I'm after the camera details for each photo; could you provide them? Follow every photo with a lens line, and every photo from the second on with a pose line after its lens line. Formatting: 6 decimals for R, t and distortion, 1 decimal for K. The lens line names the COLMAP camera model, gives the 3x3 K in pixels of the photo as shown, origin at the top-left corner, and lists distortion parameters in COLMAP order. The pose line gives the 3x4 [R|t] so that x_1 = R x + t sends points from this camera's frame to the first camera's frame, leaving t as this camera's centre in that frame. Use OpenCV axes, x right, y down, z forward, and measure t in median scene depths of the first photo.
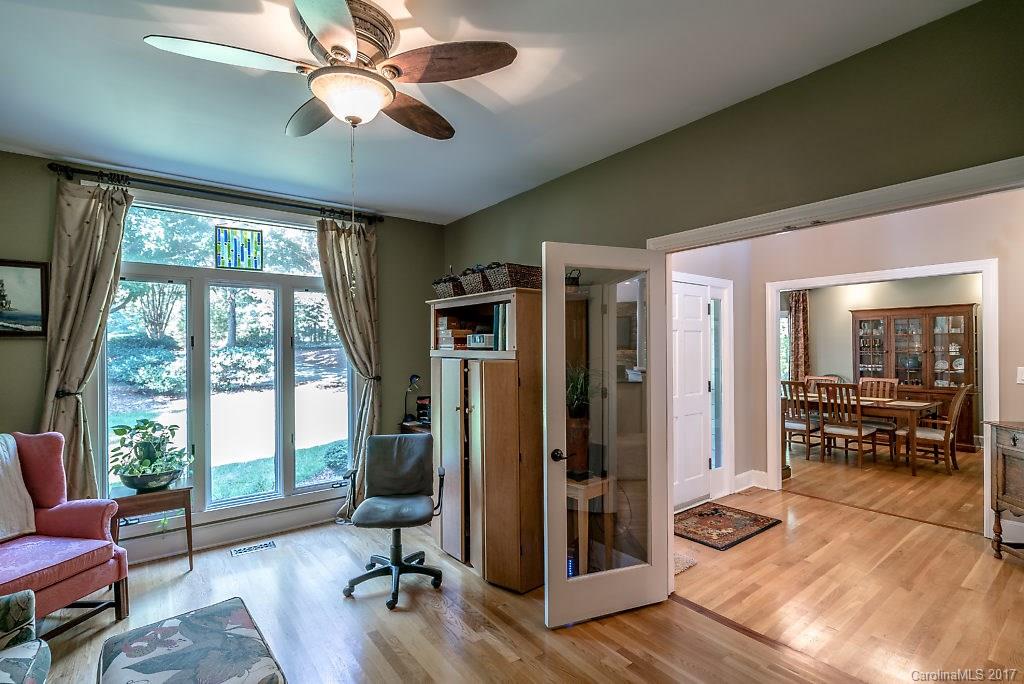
lens RADIAL K [[466.1, 0, 509.9], [0, 466.1, 343.3], [0, 0, 1]] dist [-0.000233, 0.000471]
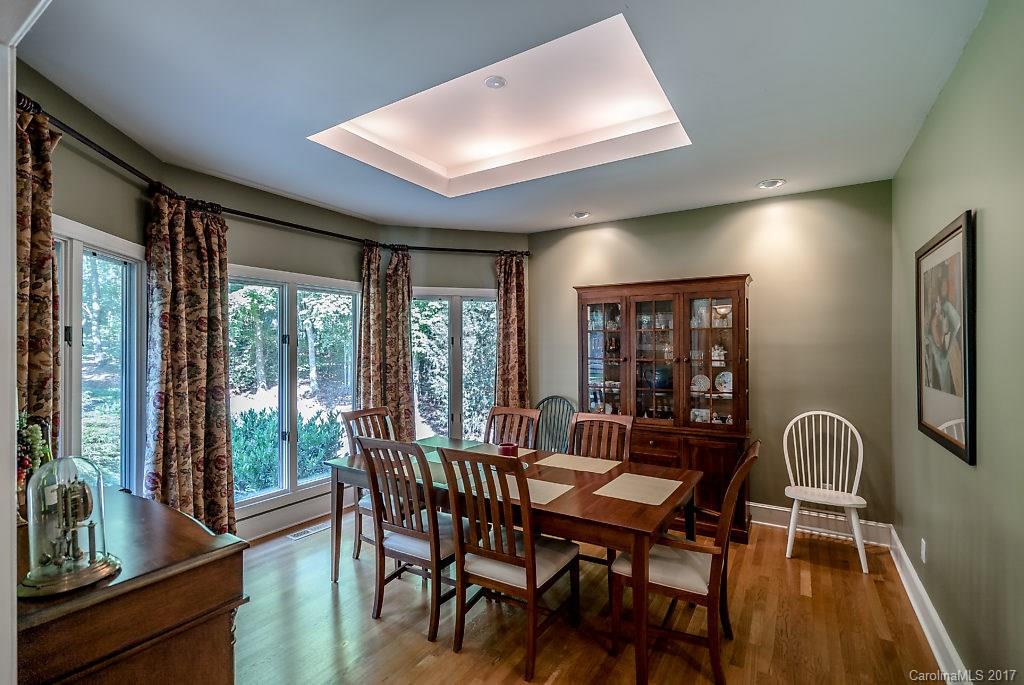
lens RADIAL K [[466.1, 0, 512.7], [0, 466.1, 343.5], [0, 0, 1]] dist [-0.000233, 0.000471]
pose [[0.938909, 0.002296, 0.344157, 0.510606], [-0.003995, 0.999983, 0.004226, -0.003806], [-0.344142, -0.005343, 0.938903, 0.540070]]
